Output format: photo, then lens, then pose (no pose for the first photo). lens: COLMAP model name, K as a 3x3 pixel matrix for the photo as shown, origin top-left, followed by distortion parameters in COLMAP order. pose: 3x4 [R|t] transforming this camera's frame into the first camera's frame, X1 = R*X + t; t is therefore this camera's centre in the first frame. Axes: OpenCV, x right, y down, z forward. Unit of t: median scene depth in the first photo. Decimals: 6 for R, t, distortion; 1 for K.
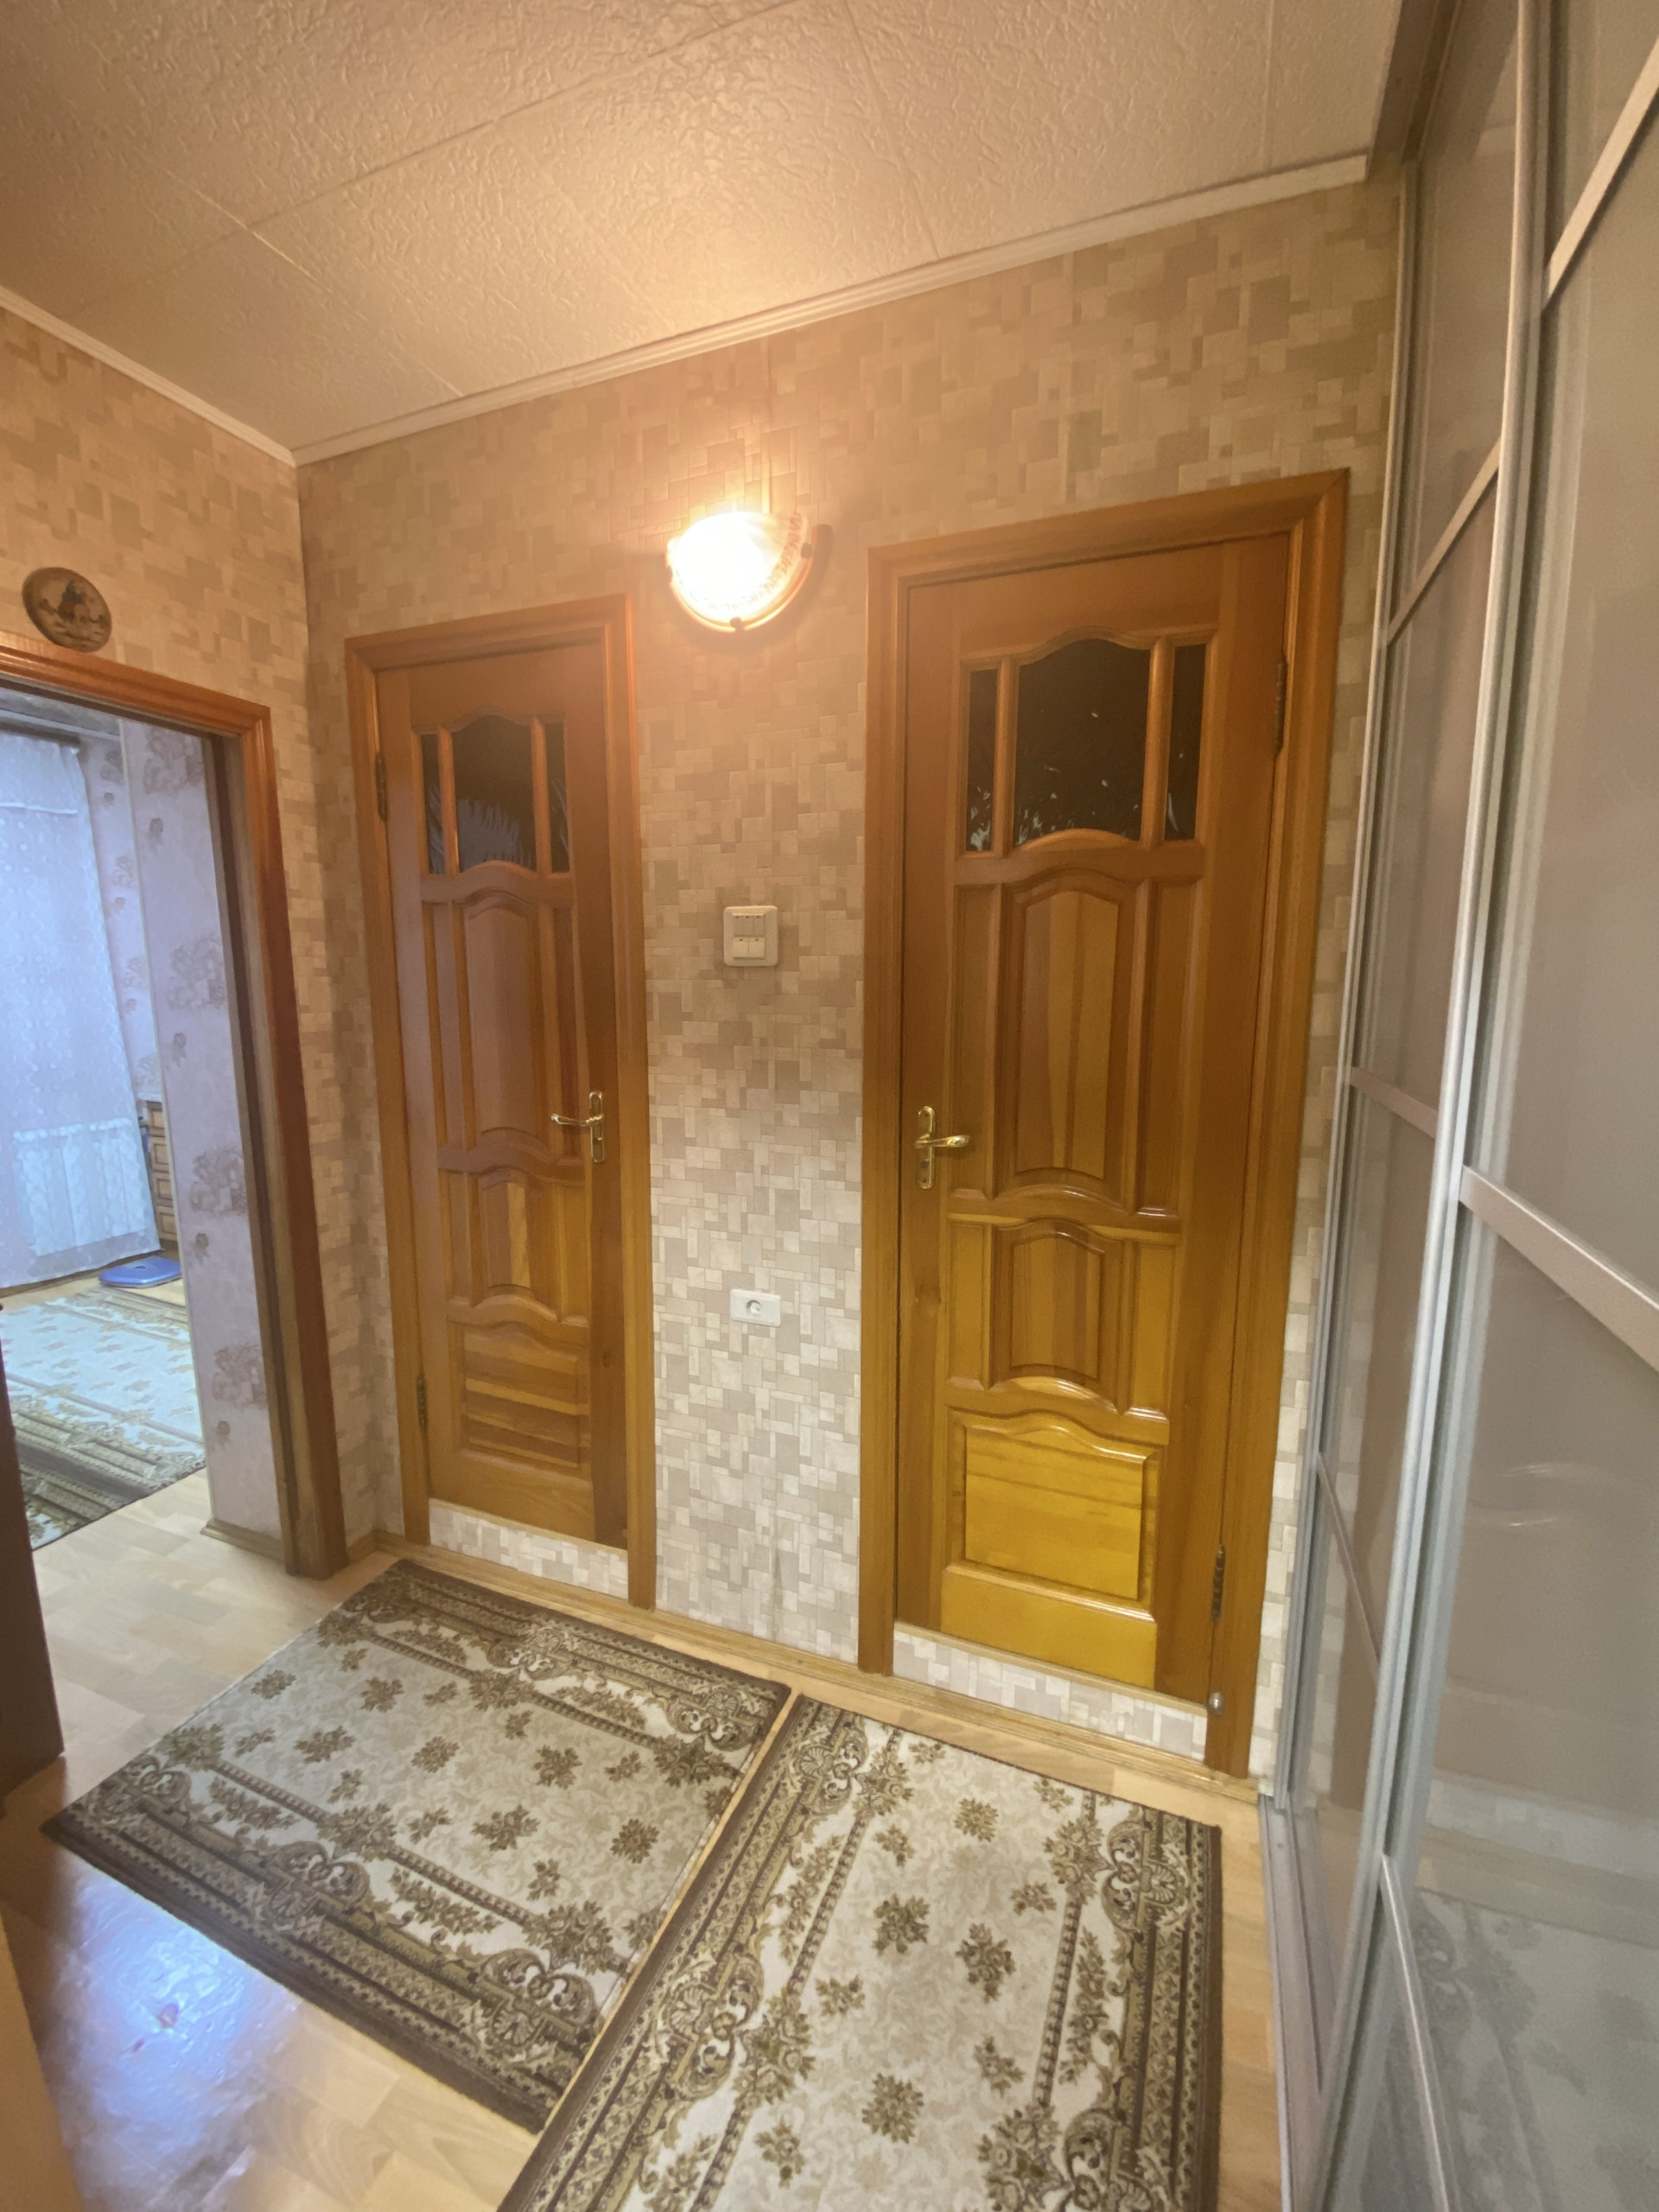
lens RADIAL K [[899.2, 0, 826.4], [0, 899.2, 1104.0], [0, 0, 1]] dist [0.027280, -0.022738]
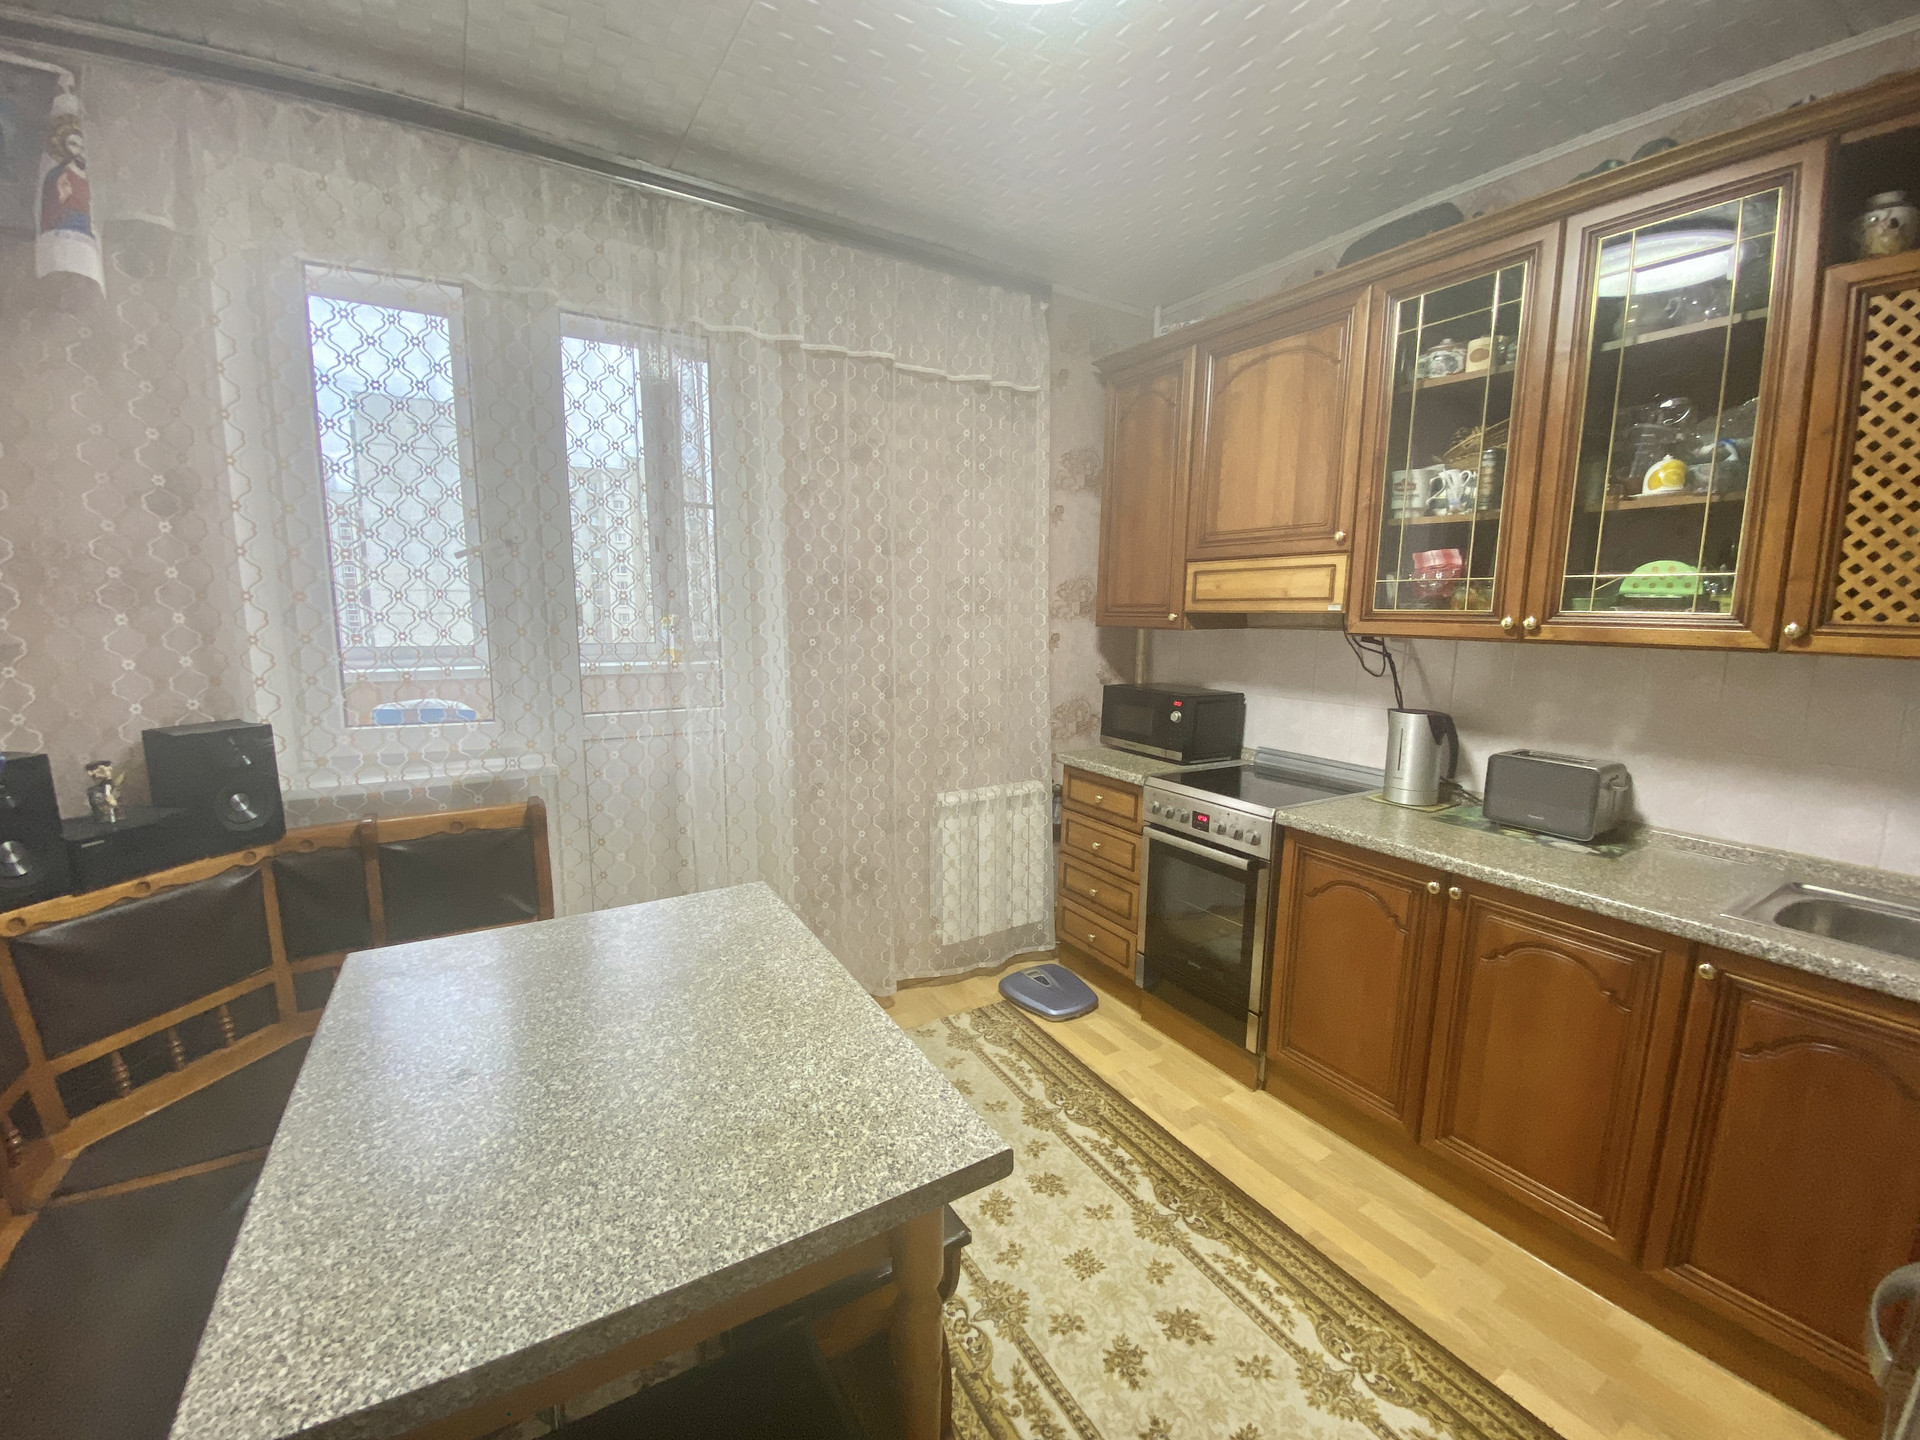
lens RADIAL K [[780.5, 0, 952.9], [0, 780.5, 717.2], [0, 0, 1]] dist [0.027280, -0.022738]
pose [[0.807062, 0.097091, -0.582430, -0.480122], [-0.099097, 0.994670, 0.028494, -0.055850], [0.582092, 0.034720, 0.812381, 0.433521]]
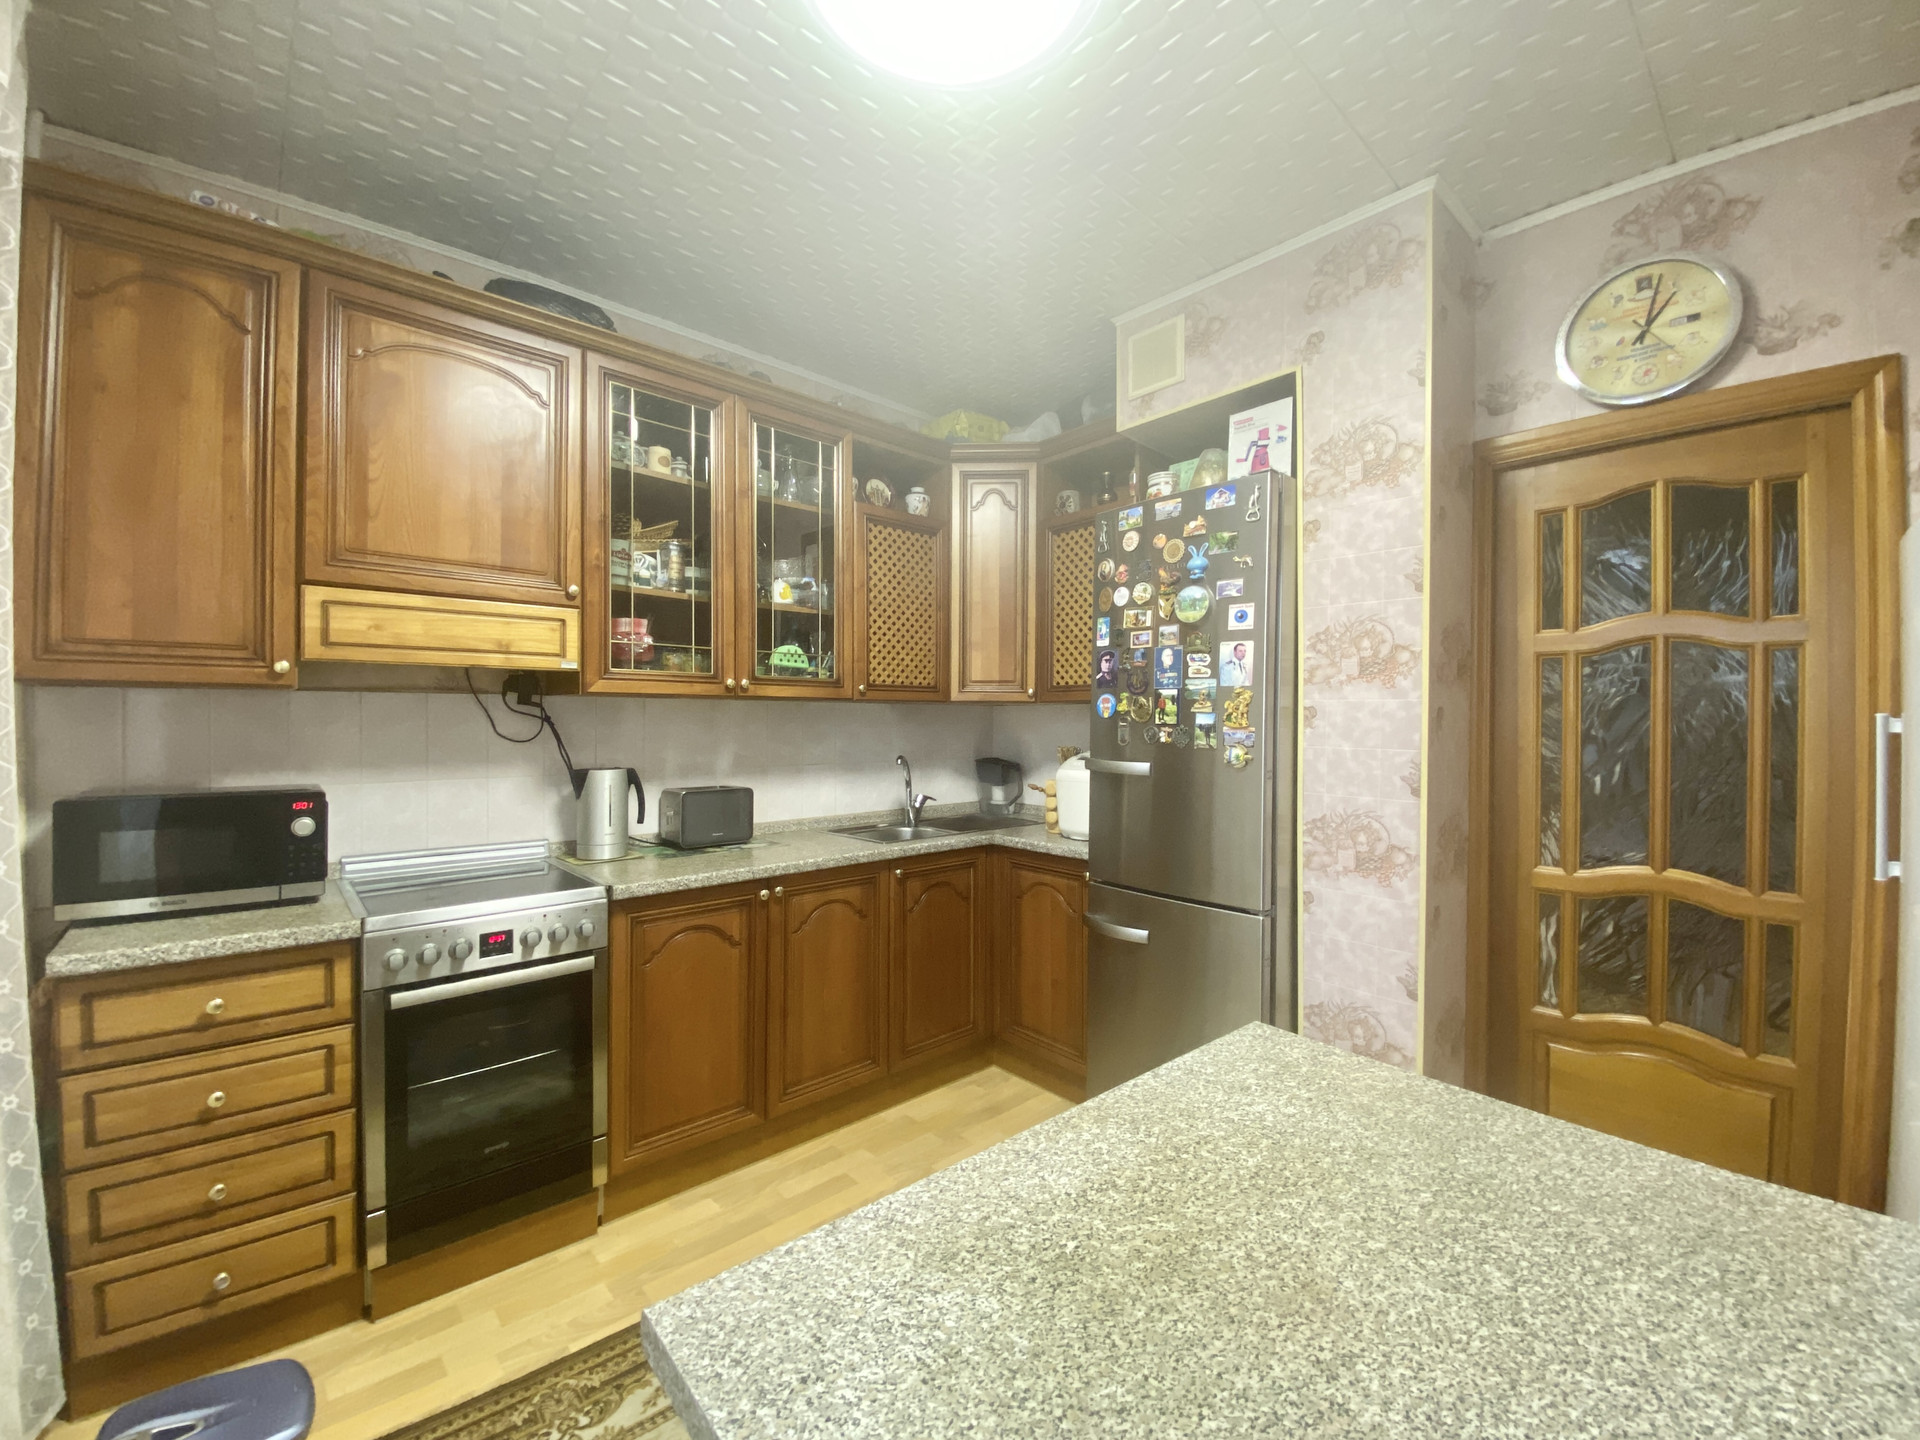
lens RADIAL K [[780.5, 0, 952.9], [0, 780.5, 717.2], [0, 0, 1]] dist [0.027280, -0.022738]
pose [[0.432841, 0.011379, 0.901398, -0.948397], [0.121220, 0.990104, -0.070707, -0.041894], [-0.893283, 0.139872, 0.427179, 0.593011]]
